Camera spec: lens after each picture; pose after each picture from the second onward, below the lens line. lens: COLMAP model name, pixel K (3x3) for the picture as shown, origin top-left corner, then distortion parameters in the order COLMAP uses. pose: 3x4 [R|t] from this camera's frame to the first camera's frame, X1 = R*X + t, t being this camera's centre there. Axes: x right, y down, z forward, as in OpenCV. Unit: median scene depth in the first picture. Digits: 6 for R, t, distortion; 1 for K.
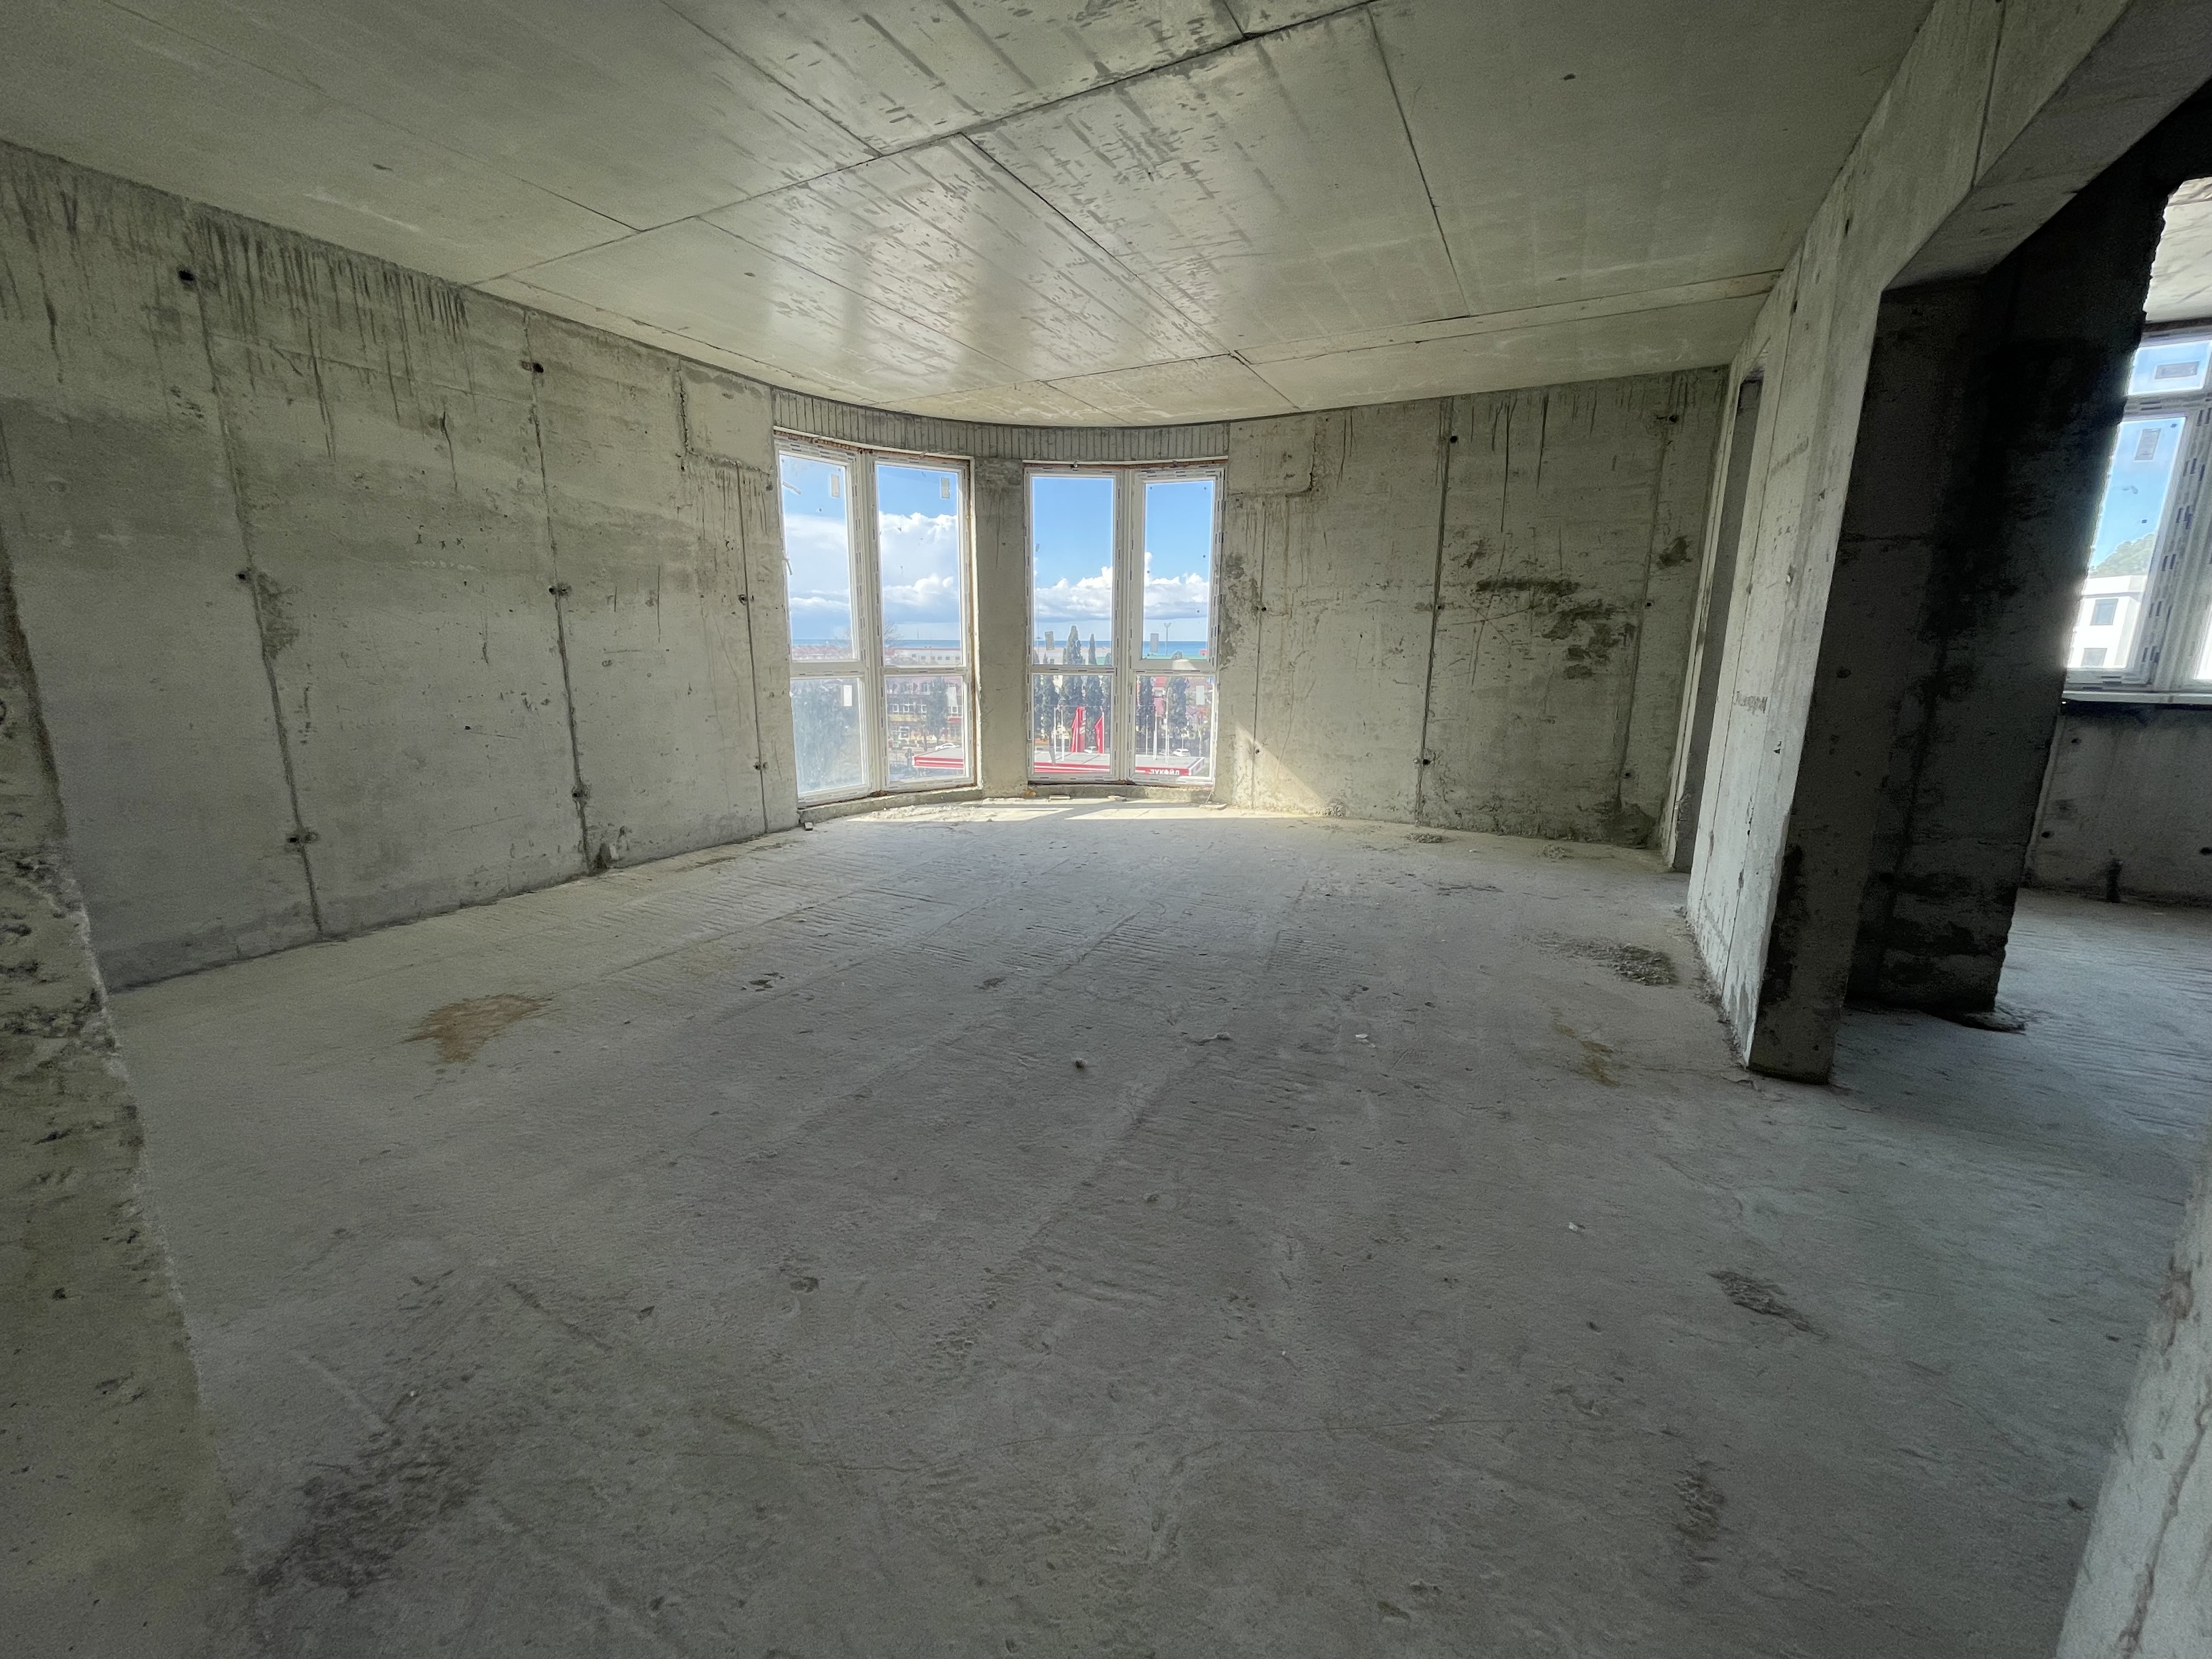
lens RADIAL K [[887.2, 0, 1093.6], [0, 887.2, 829.0], [0, 0, 1]] dist [-0.005342, 0.000764]
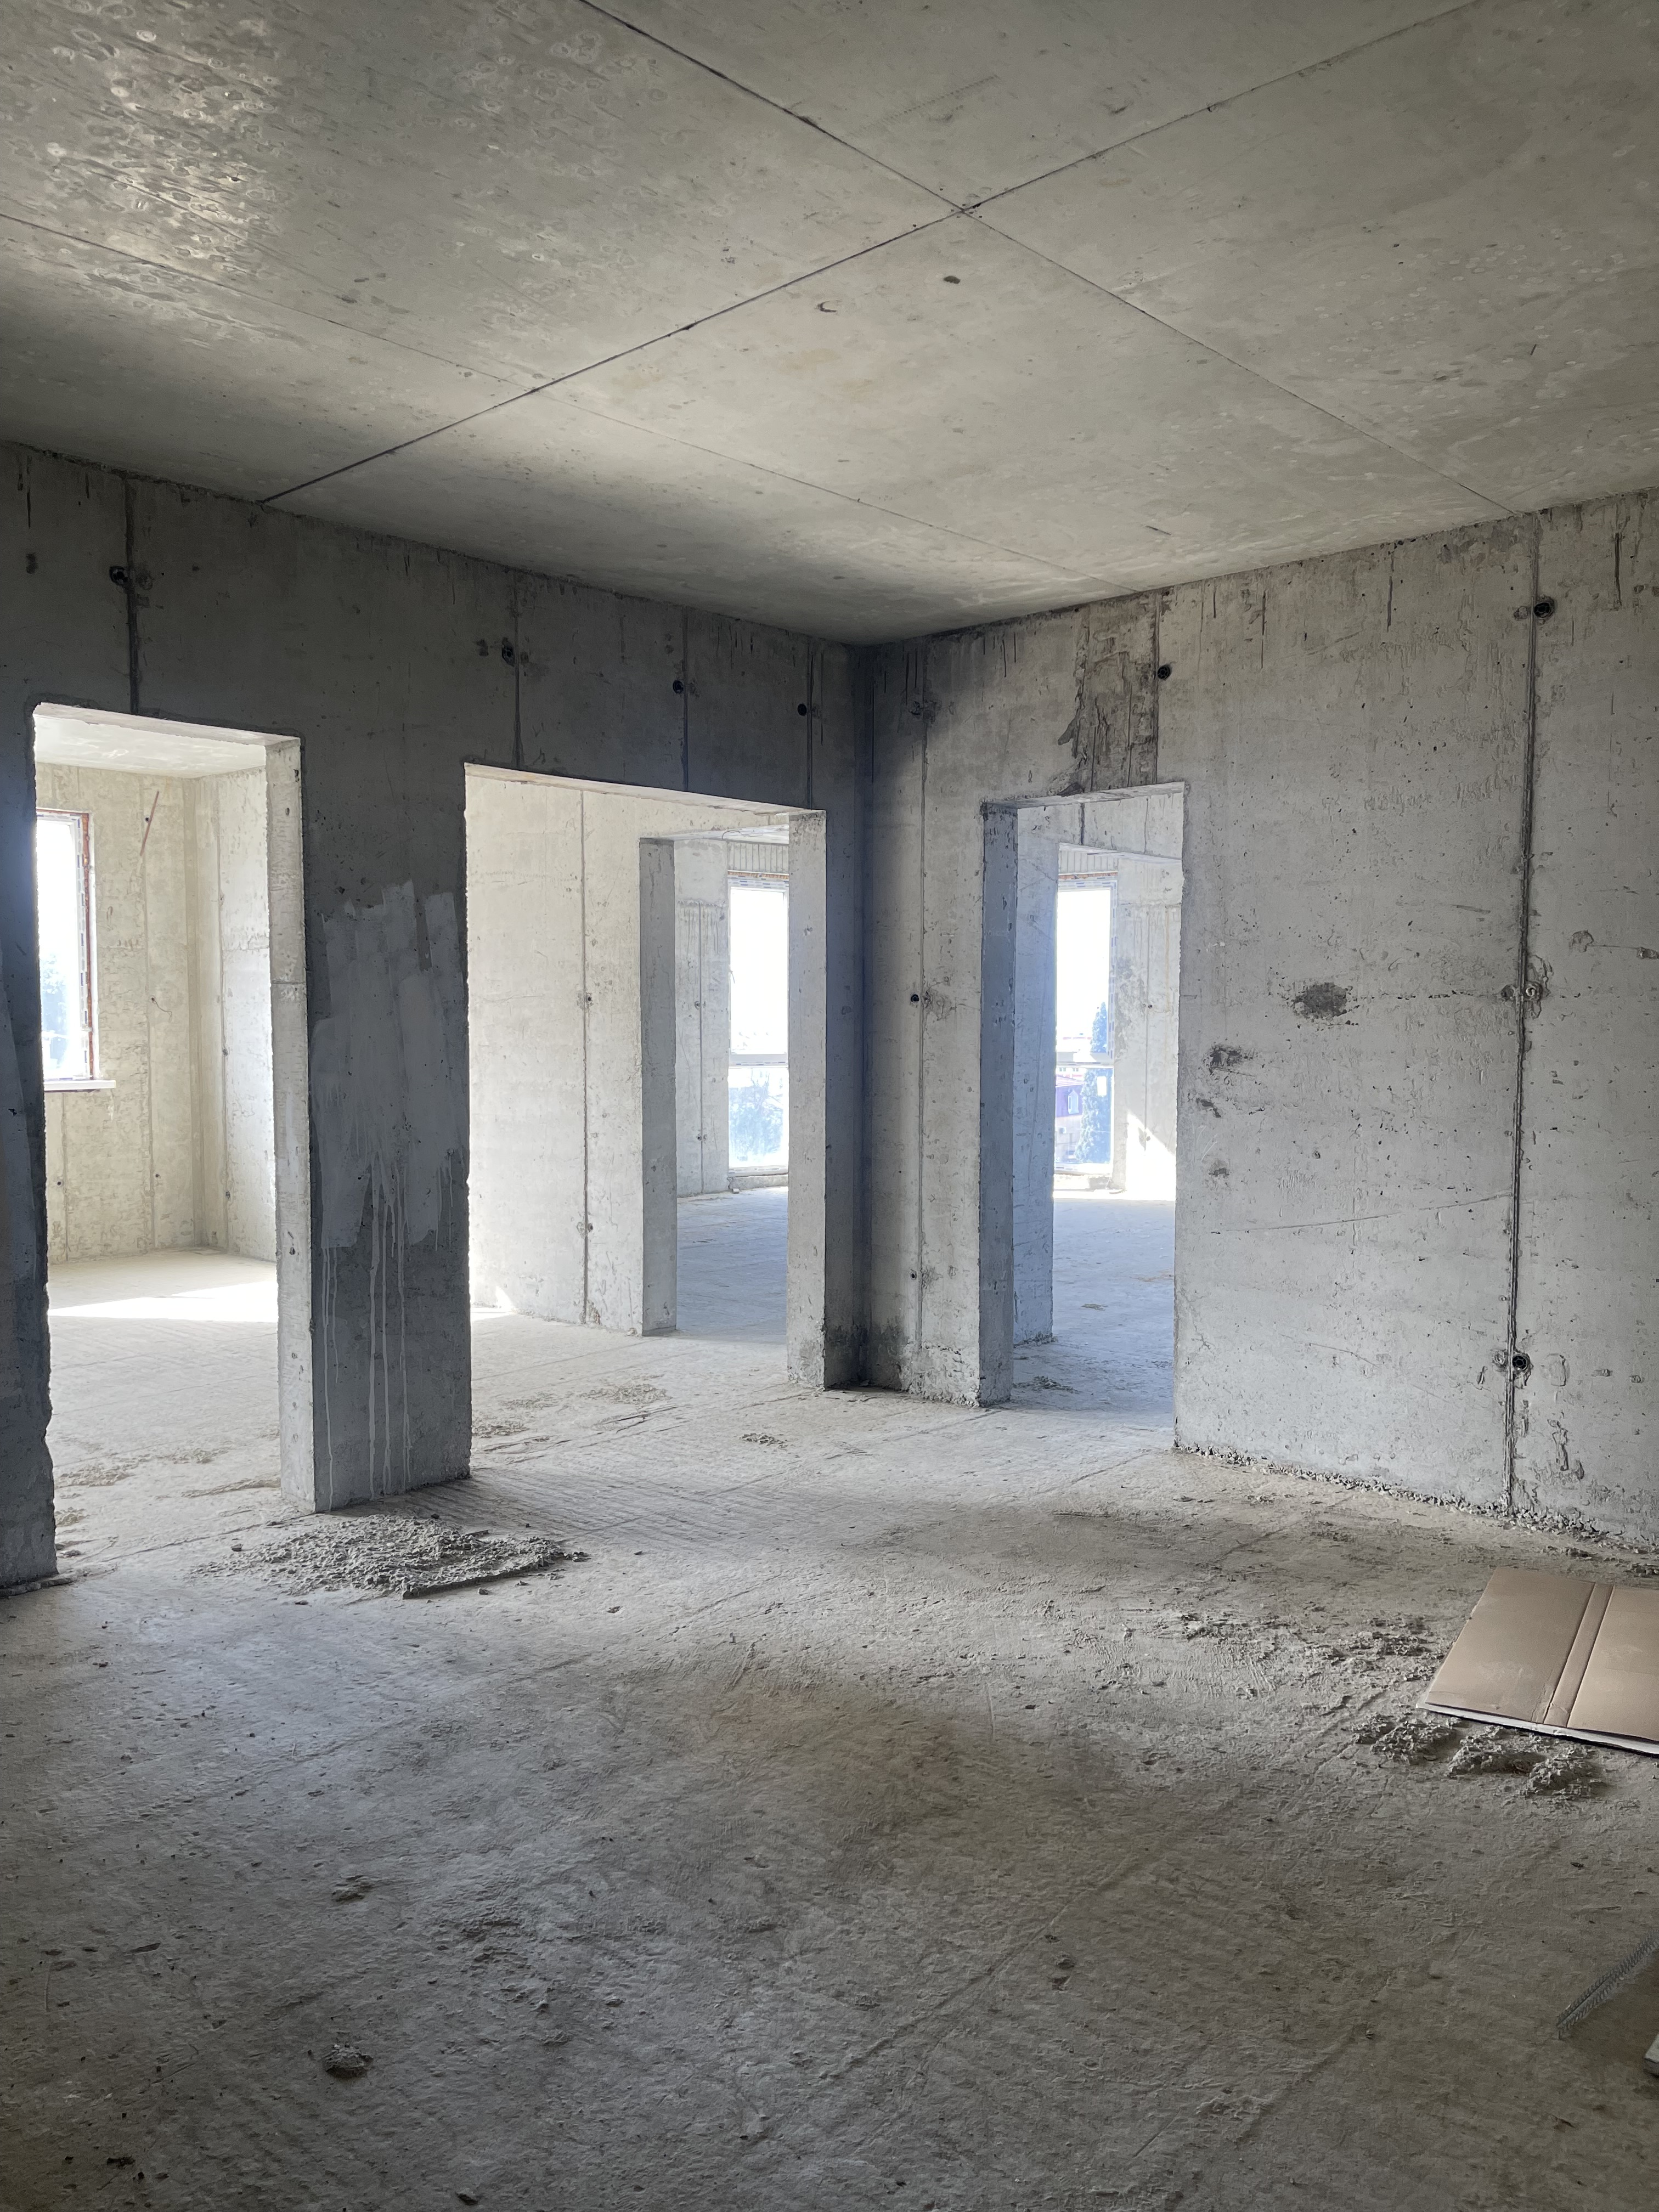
lens RADIAL K [[1669.9, 0, 832.8], [0, 1669.9, 1114.8], [0, 0, 1]] dist [0.043572, -0.041879]
pose [[0.966199, 0.011821, -0.257525, 0.471296], [-0.050927, 0.988015, -0.145716, 0.270258], [0.252716, 0.153905, 0.955221, -1.393978]]
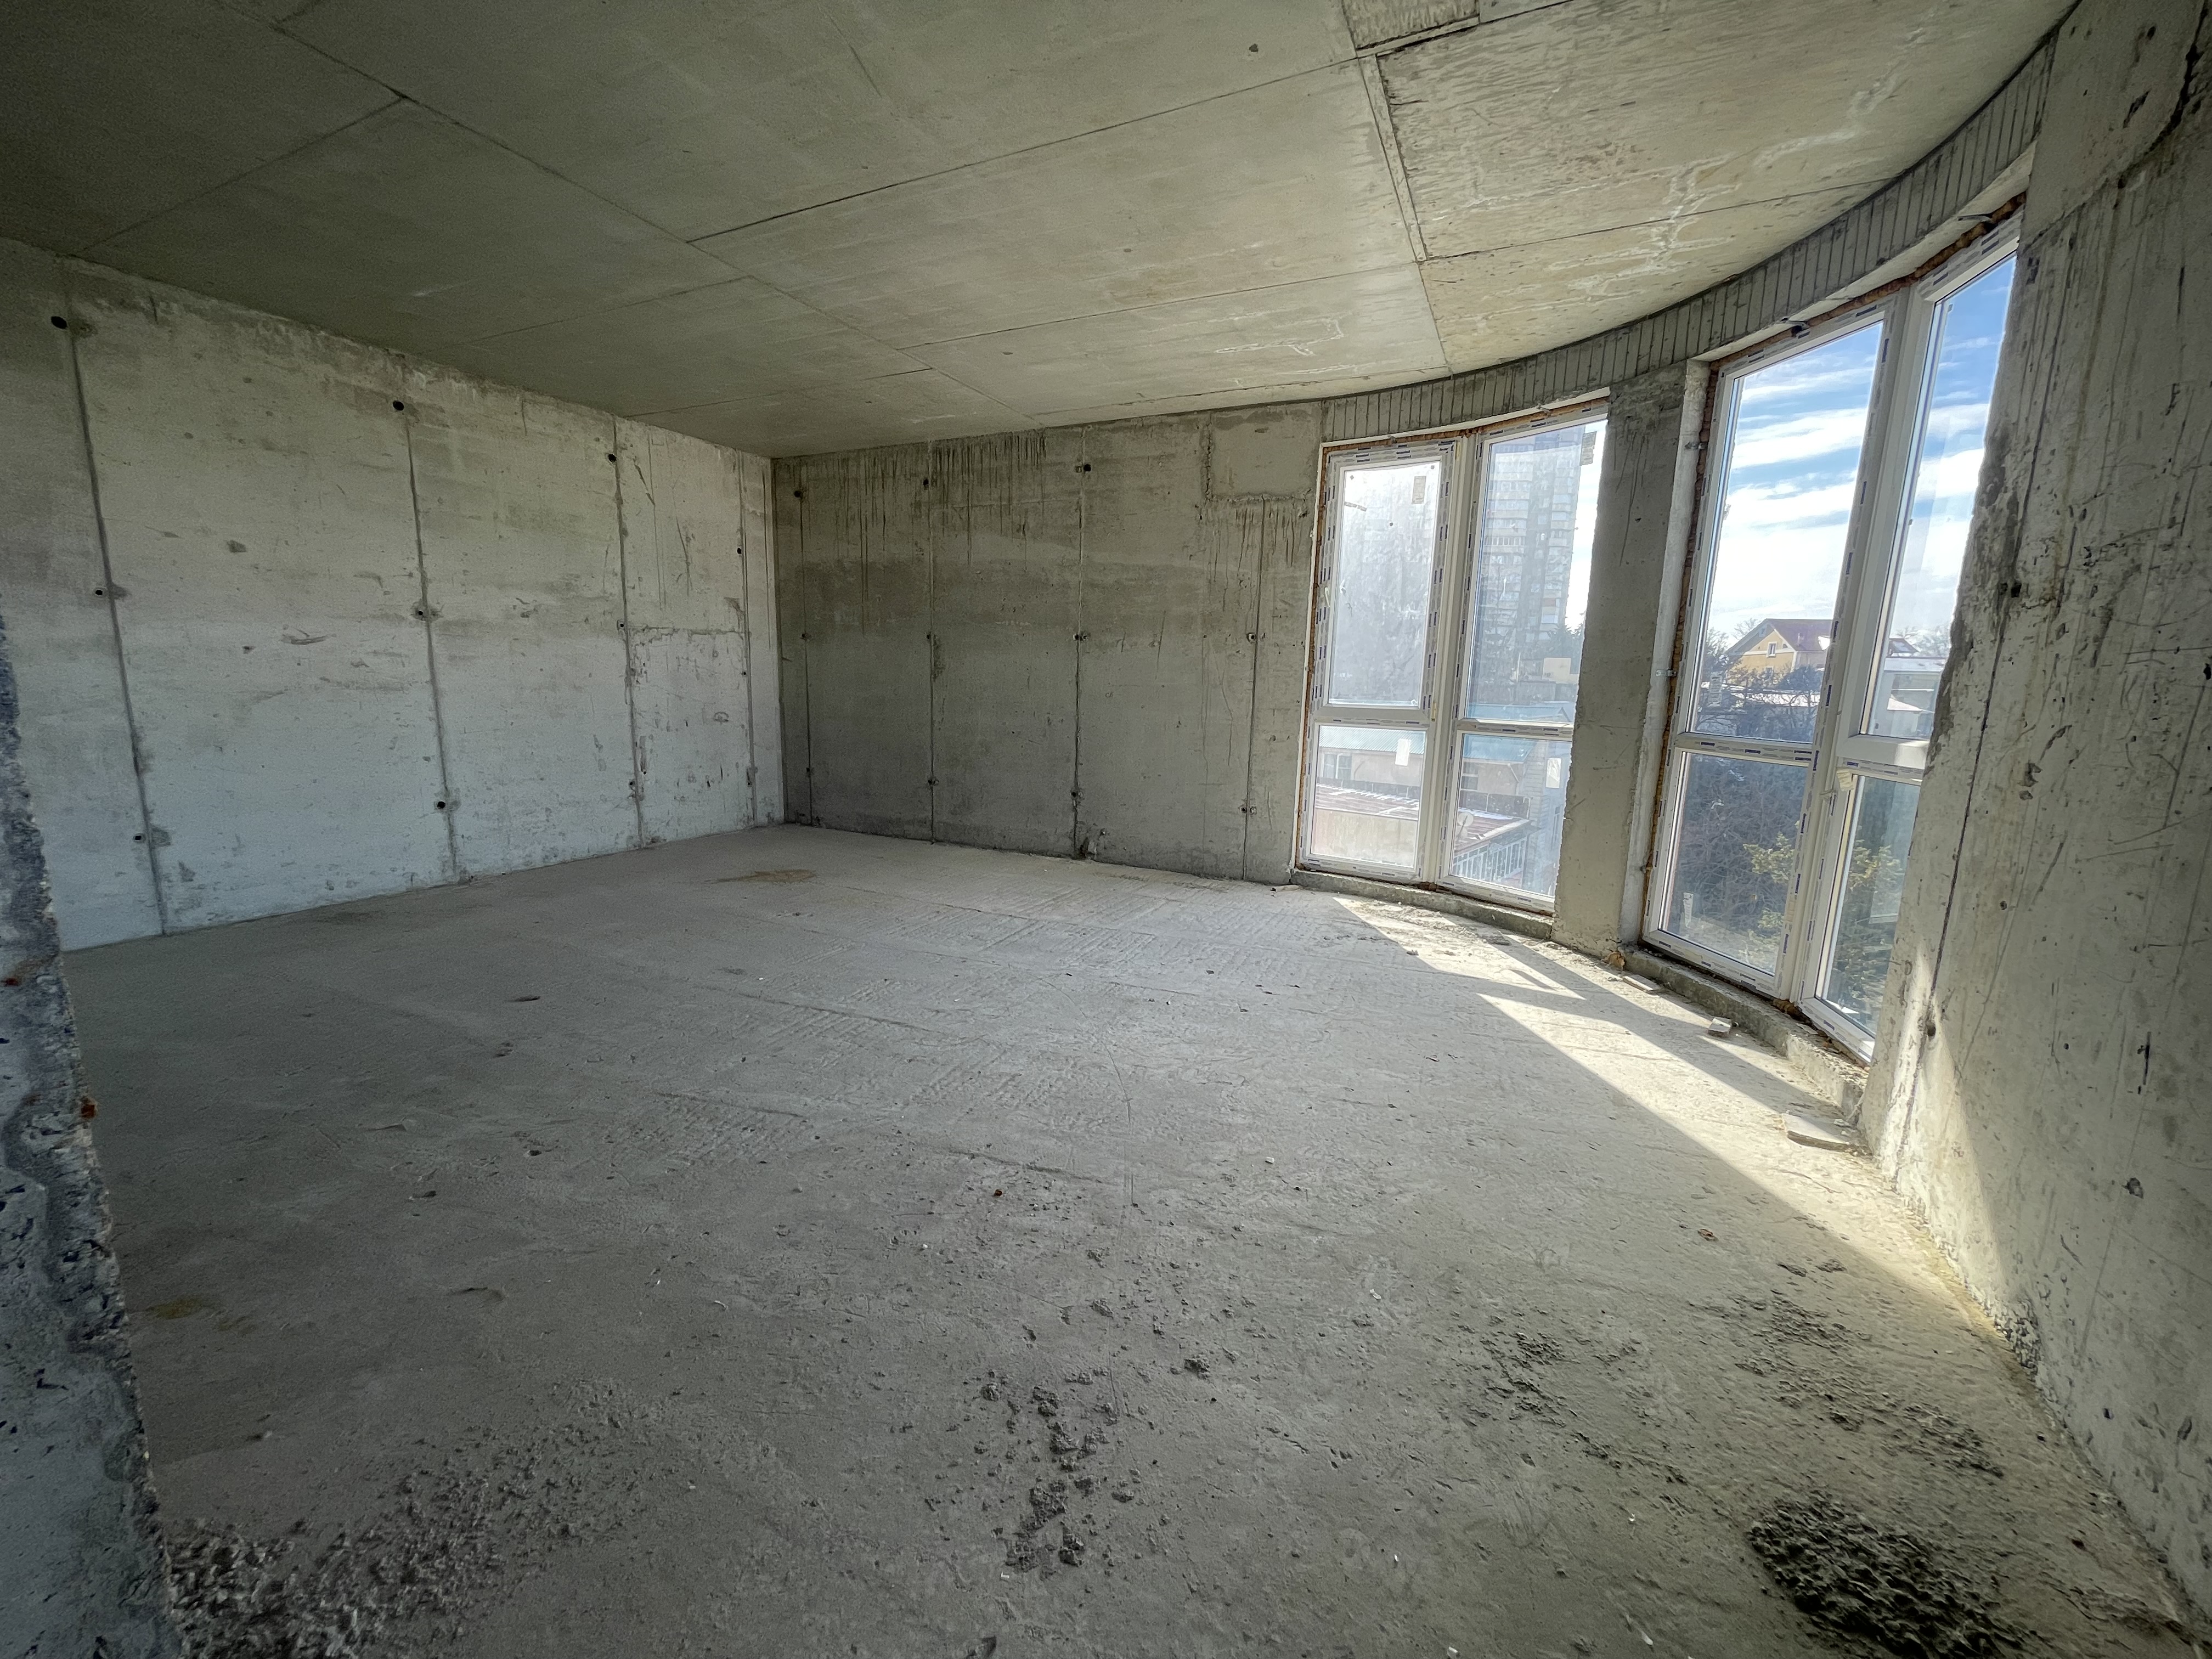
lens RADIAL K [[887.2, 0, 1095.7], [0, 887.2, 830.5], [0, 0, 1]] dist [-0.005342, 0.000764]
pose [[0.031820, 0.167663, -0.985331, 0.681045], [-0.234032, 0.959674, 0.155739, -0.192683], [0.971708, 0.225643, 0.069775, 0.938872]]
